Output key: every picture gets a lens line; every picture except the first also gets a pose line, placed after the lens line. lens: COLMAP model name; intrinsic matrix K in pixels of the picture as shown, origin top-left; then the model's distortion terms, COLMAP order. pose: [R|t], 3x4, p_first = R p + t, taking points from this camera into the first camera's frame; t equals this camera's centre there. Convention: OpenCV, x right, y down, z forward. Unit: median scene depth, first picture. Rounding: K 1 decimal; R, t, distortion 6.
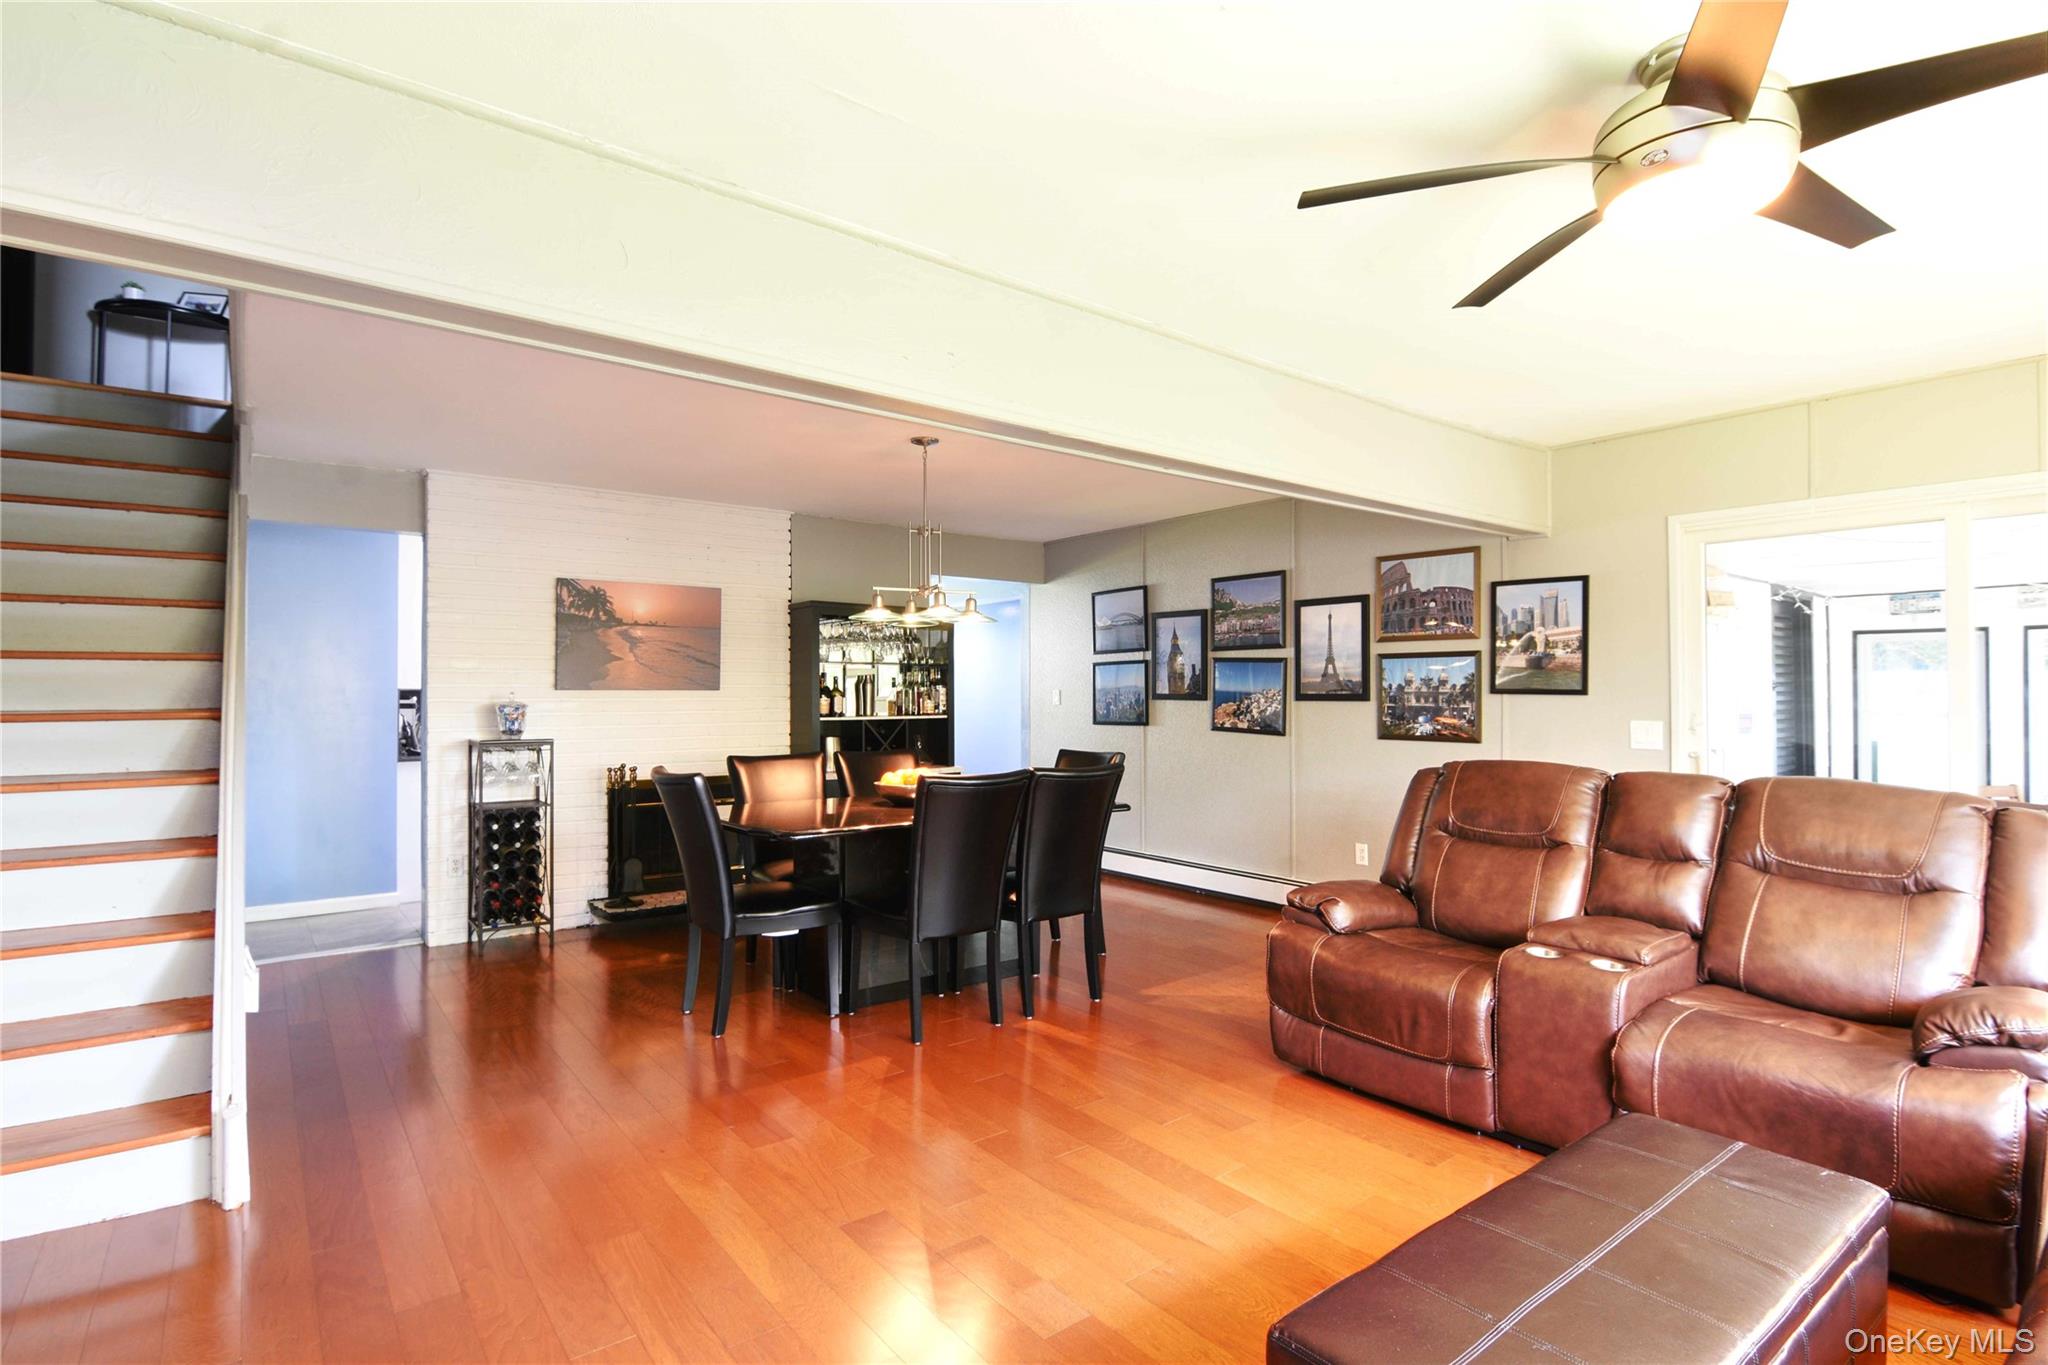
lens RADIAL K [[997.9, 0, 1021.2], [0, 997.9, 687.0], [0, 0, 1]] dist [-0.000208, 0.000024]
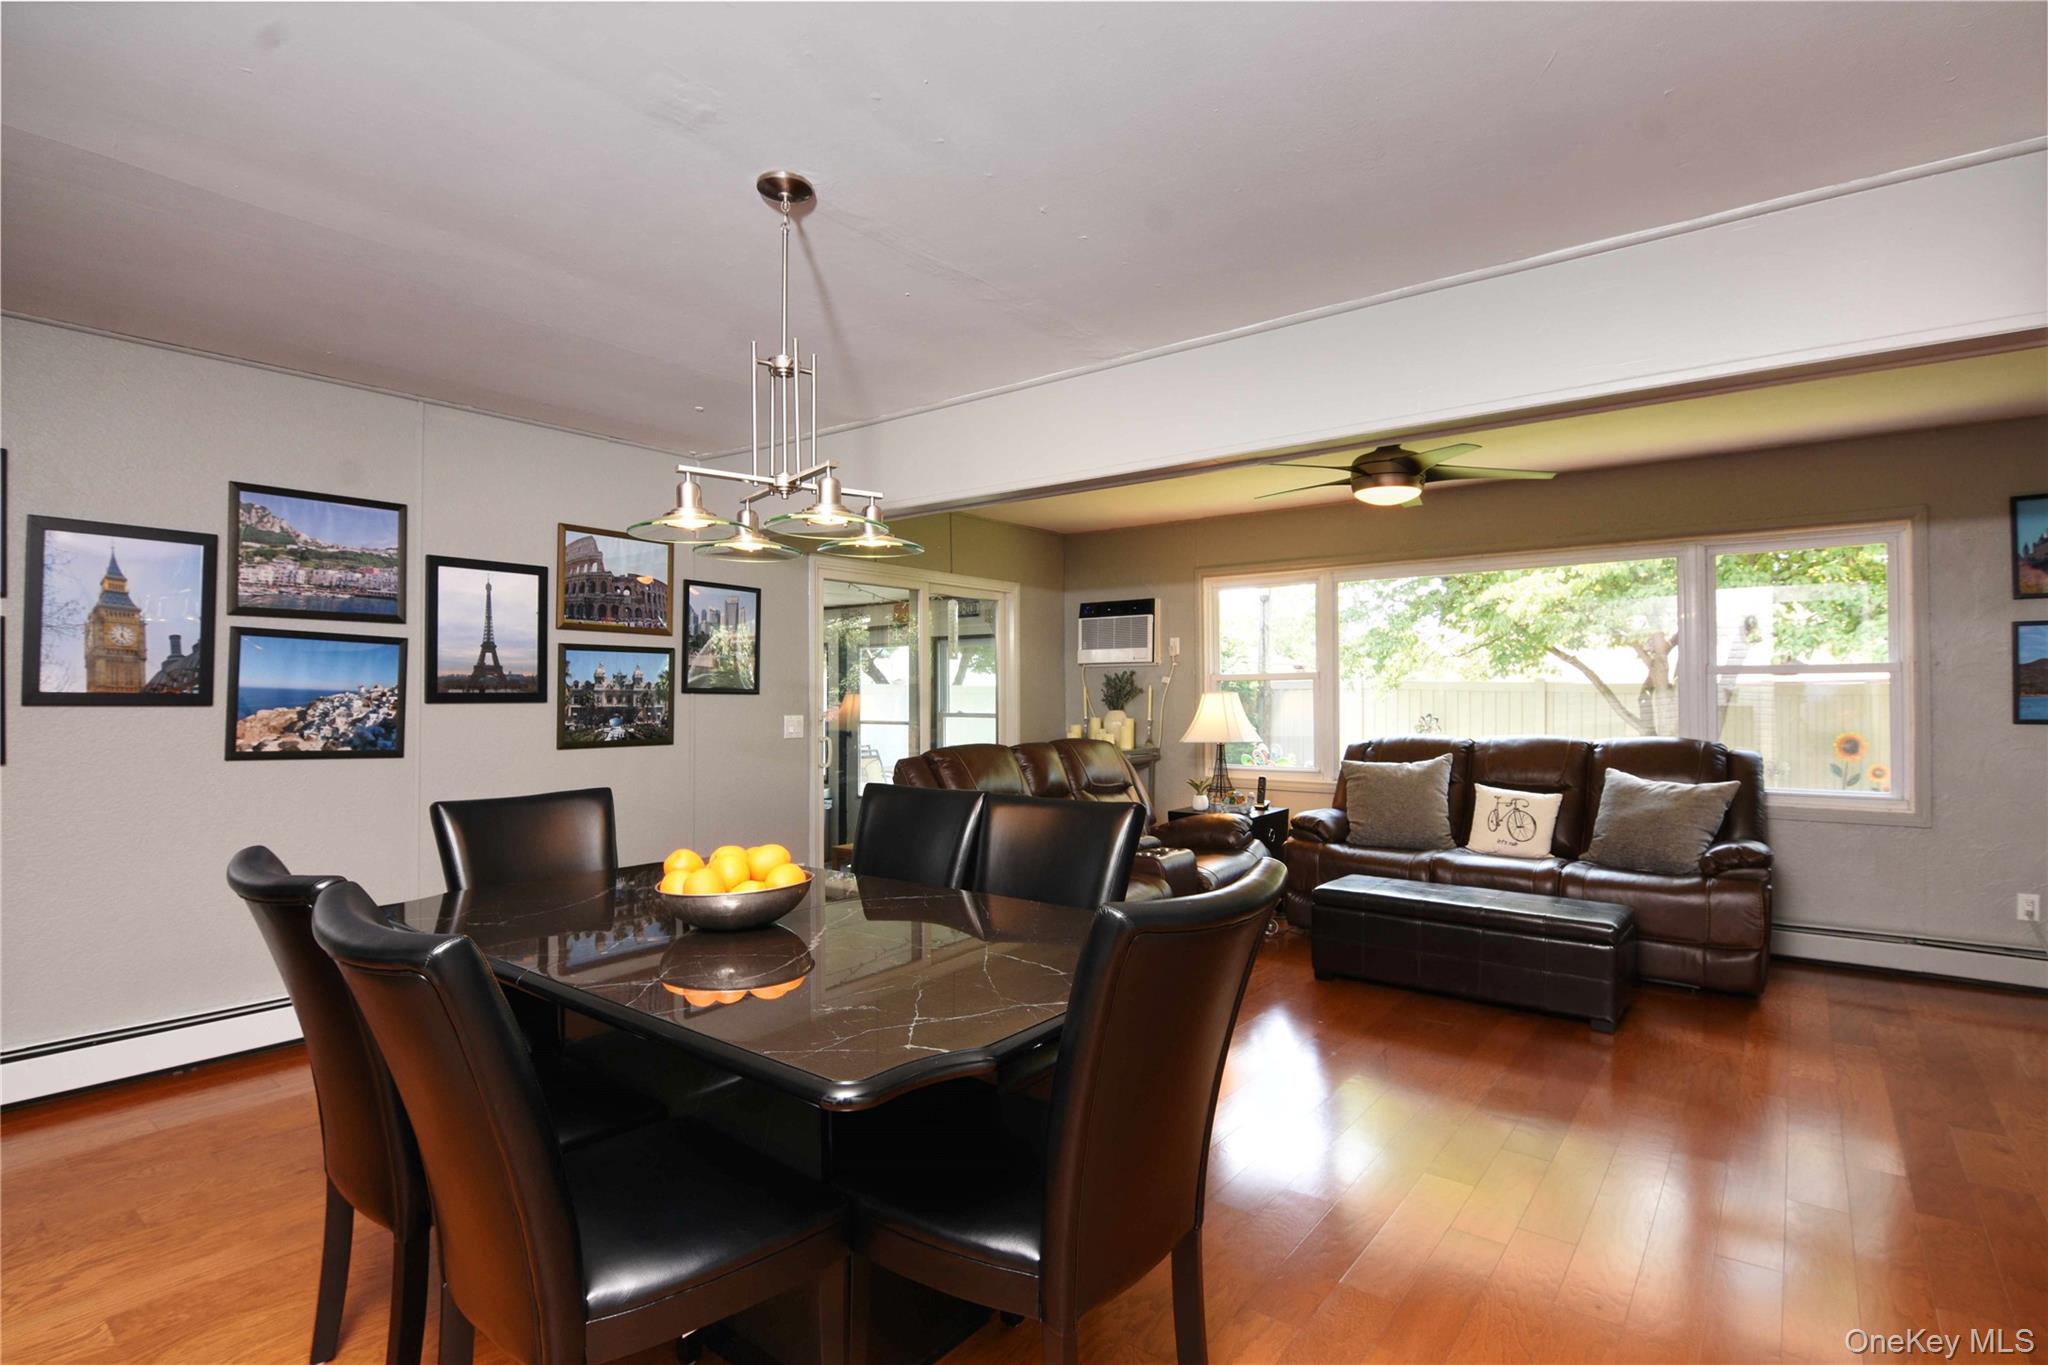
lens RADIAL K [[997.9, 0, 1021.8], [0, 997.9, 680.4], [0, 0, 1]] dist [-0.000208, 0.000024]
pose [[-0.239292, 0.007005, 0.970922, -0.518725], [-0.012046, 0.999876, -0.010182, 0.000511], [-0.970873, -0.014132, -0.239178, 0.836104]]
